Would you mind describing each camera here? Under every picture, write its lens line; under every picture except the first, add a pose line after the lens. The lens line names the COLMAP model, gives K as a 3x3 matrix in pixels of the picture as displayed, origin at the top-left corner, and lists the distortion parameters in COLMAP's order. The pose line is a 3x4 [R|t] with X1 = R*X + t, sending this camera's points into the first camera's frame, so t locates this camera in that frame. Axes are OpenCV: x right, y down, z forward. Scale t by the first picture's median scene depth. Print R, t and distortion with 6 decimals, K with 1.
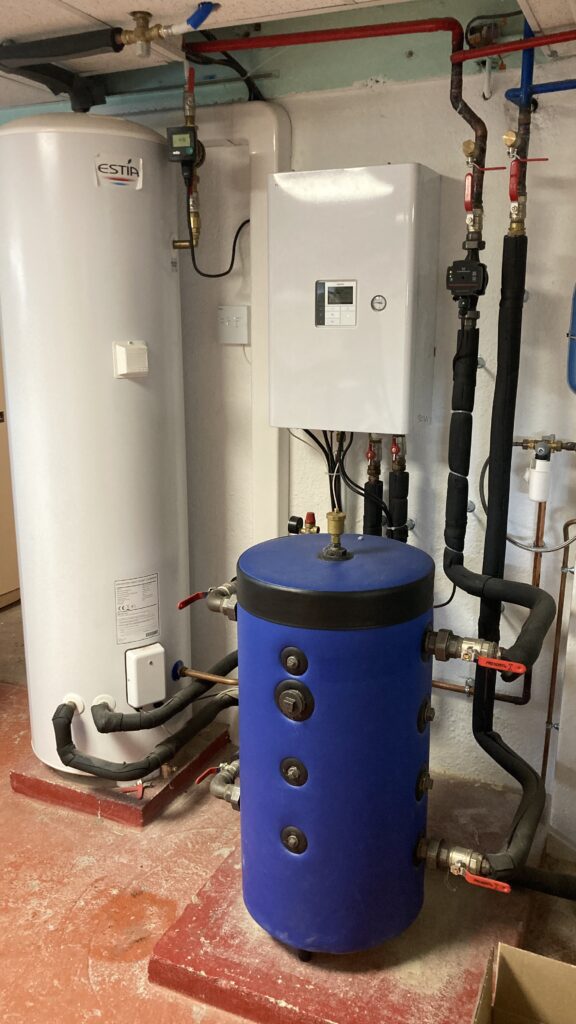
lens RADIAL K [[841.6, 0, 289.2], [0, 841.6, 513.6], [0, 0, 1]] dist [0.013510, 0.001781]
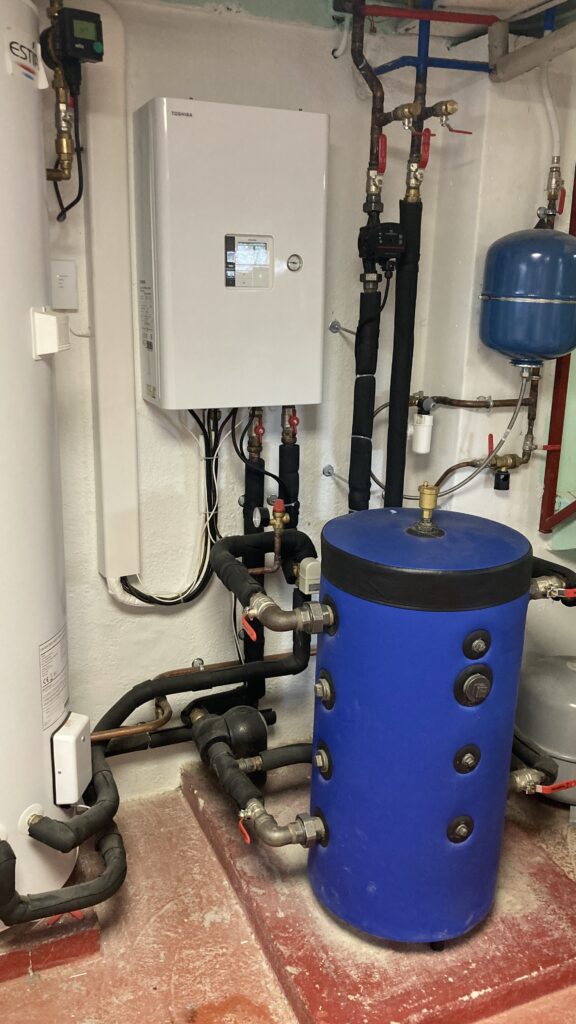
lens RADIAL K [[841.6, 0, 289.3], [0, 841.6, 511.5], [0, 0, 1]] dist [0.013510, 0.001781]
pose [[0.669946, -0.182698, 0.719579, -0.646408], [0.155486, 0.982281, 0.104635, -0.084801], [-0.725945, 0.041784, 0.686482, 0.404600]]
